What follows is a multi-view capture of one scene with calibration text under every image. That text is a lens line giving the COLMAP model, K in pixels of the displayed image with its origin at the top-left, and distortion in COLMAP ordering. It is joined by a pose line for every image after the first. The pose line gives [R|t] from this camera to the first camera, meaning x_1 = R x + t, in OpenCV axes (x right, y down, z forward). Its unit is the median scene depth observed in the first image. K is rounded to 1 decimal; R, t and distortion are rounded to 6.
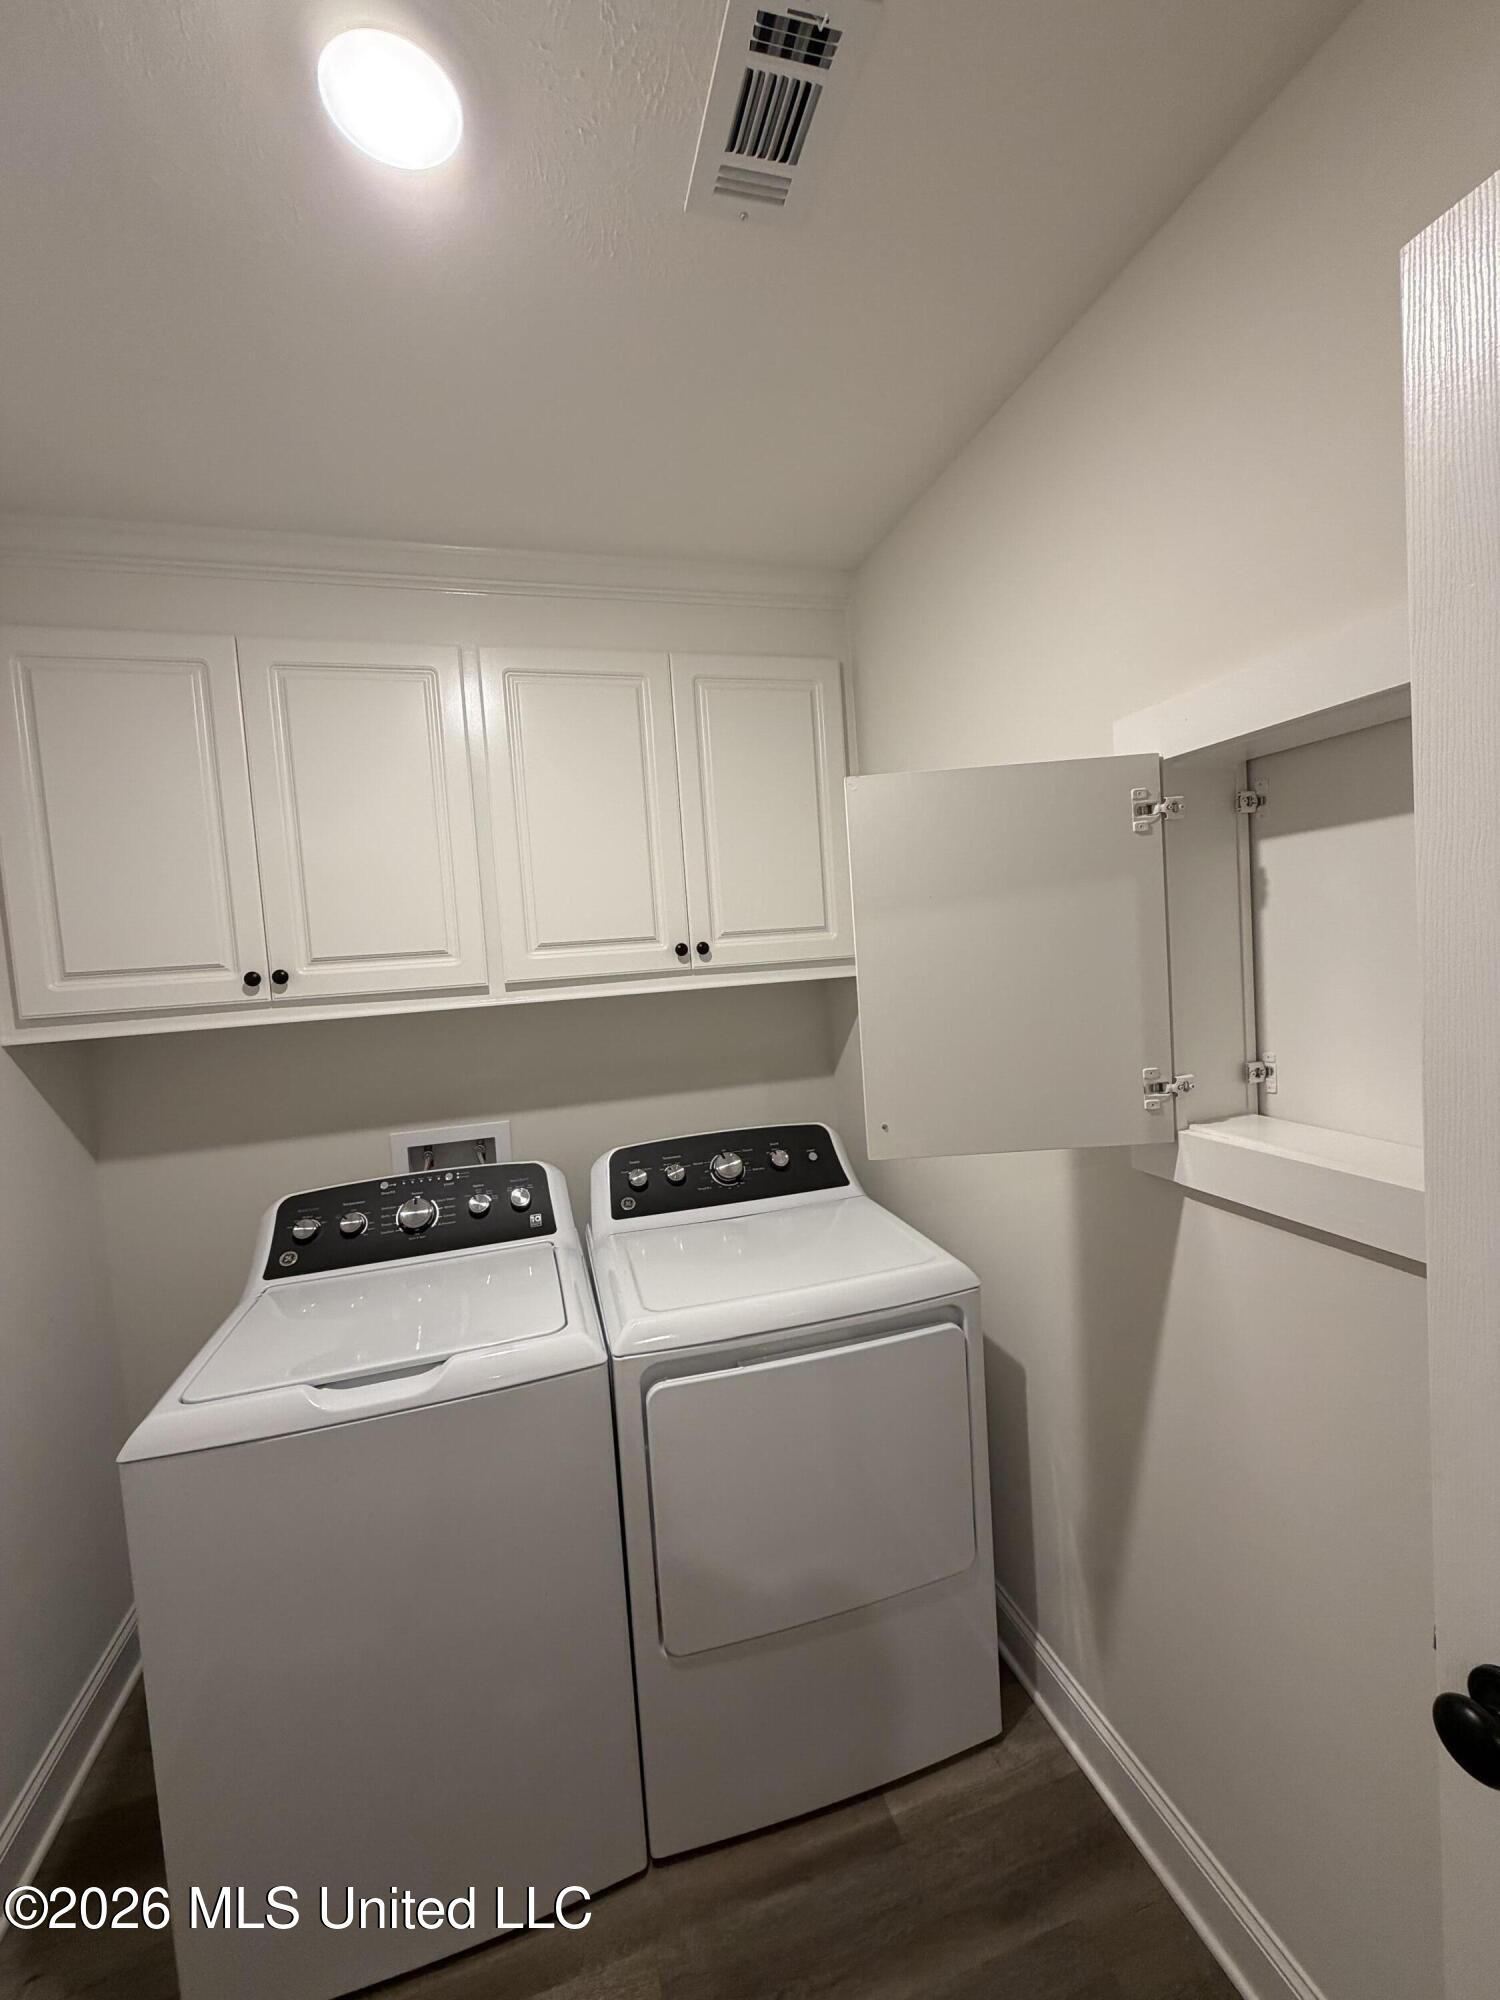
lens RADIAL K [[796.4, 0, 747.3], [0, 796.4, 990.8], [0, 0, 1]] dist [-0.000373, 0.000113]
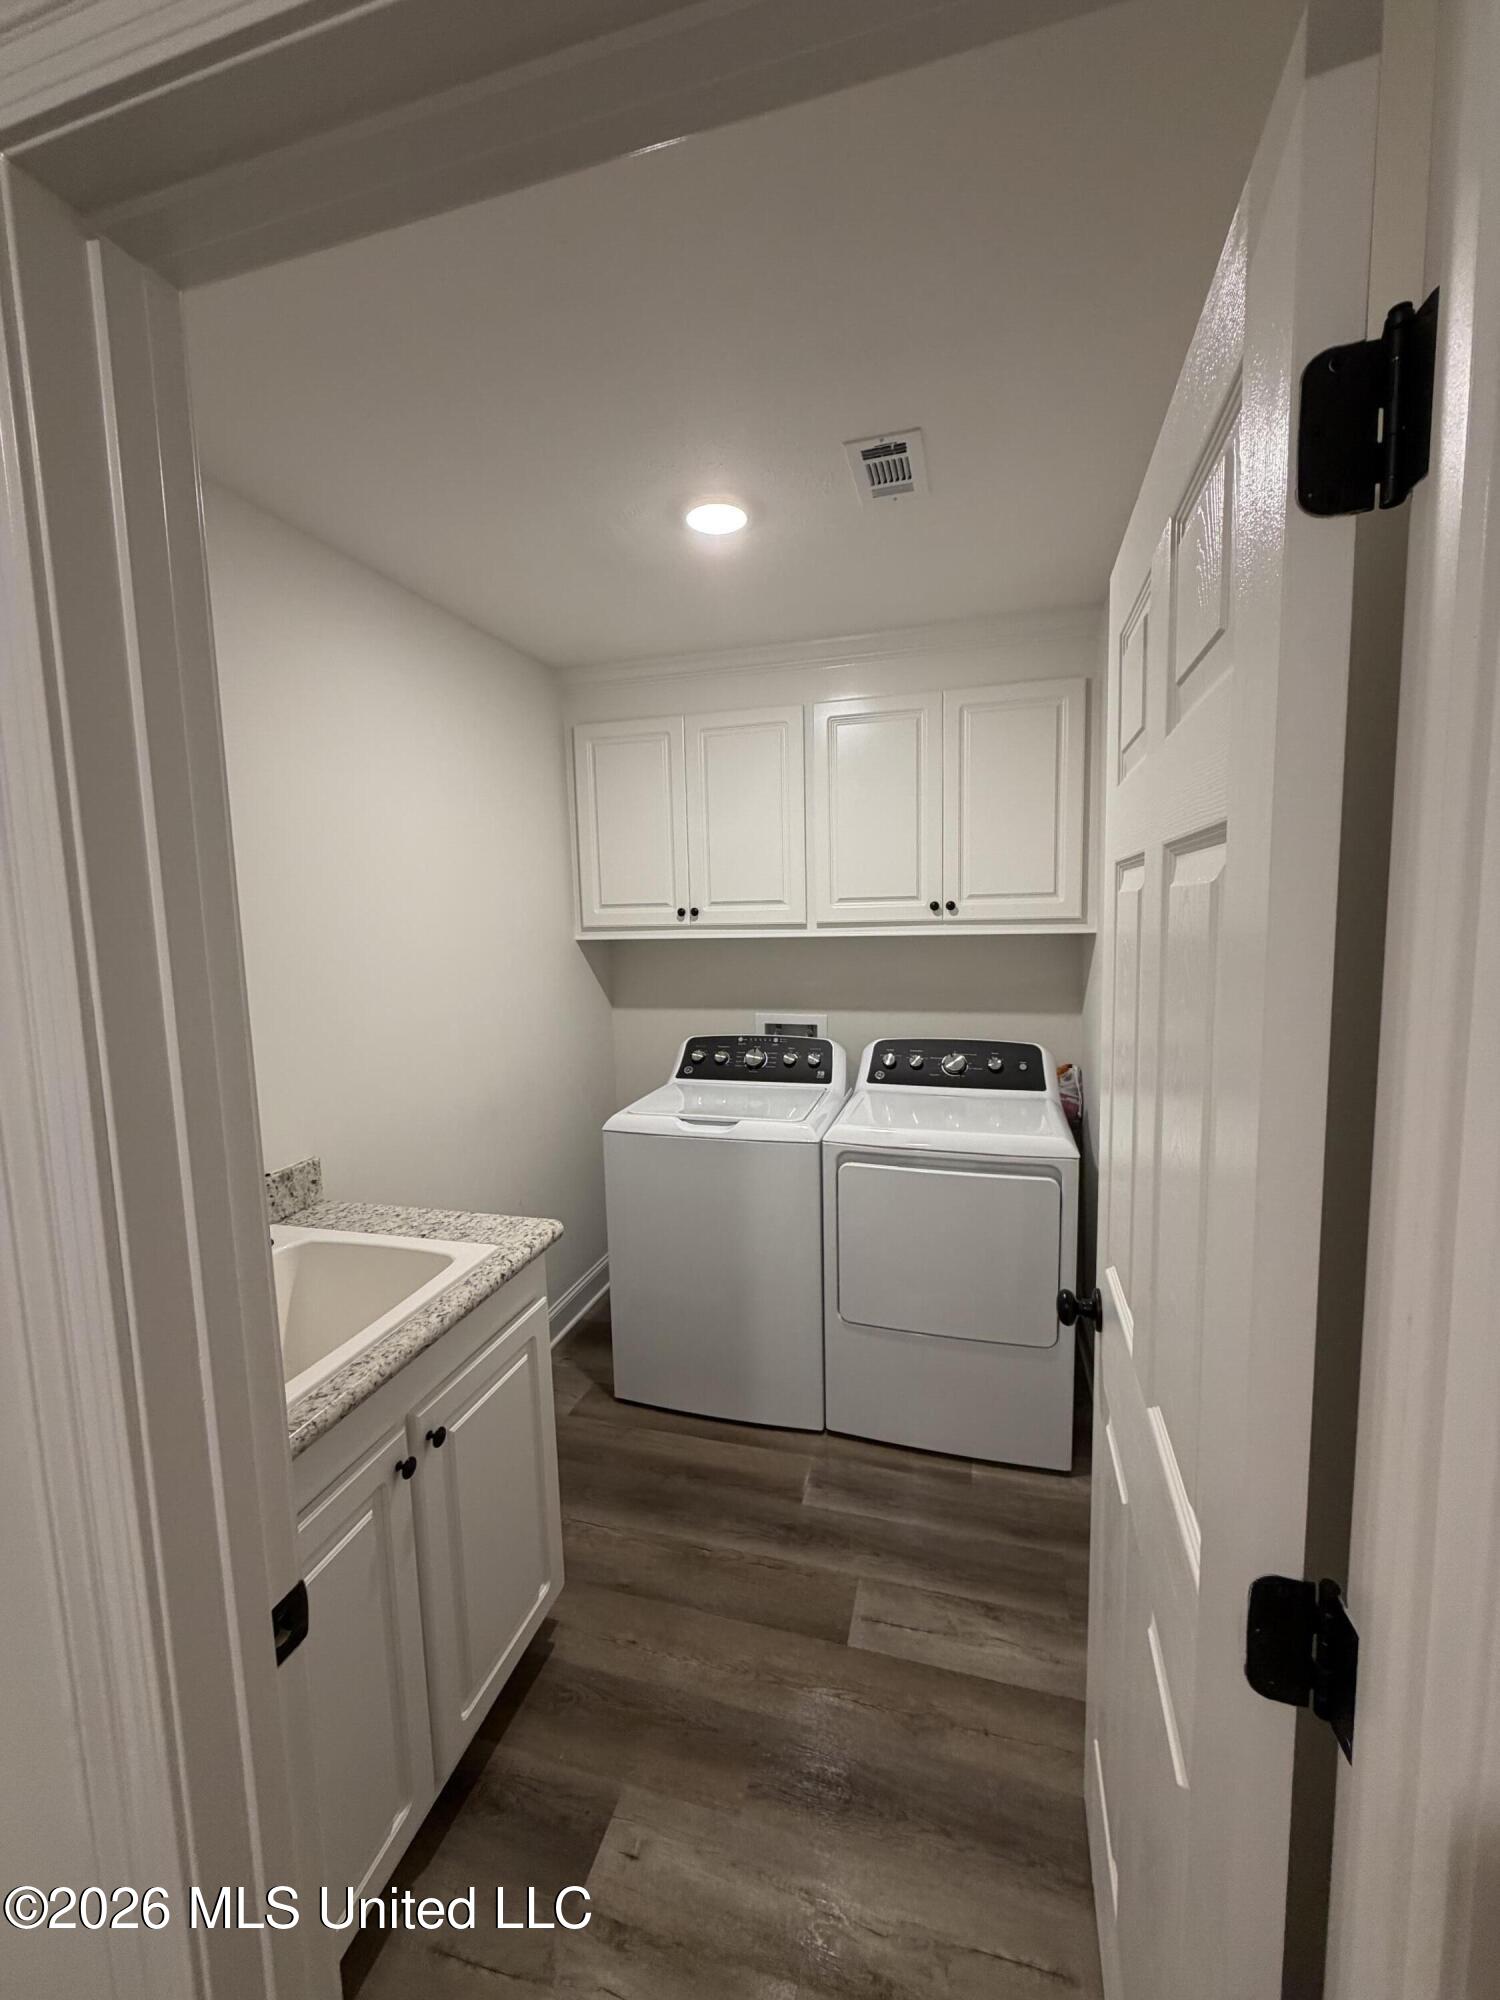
lens RADIAL K [[796.4, 0, 747.3], [0, 796.4, 990.8], [0, 0, 1]] dist [-0.000373, 0.000113]
pose [[0.844096, 0.101905, -0.526420, 0.414414], [-0.061728, 0.993715, 0.093386, -0.014489], [0.532628, -0.046333, 0.845081, -0.392776]]
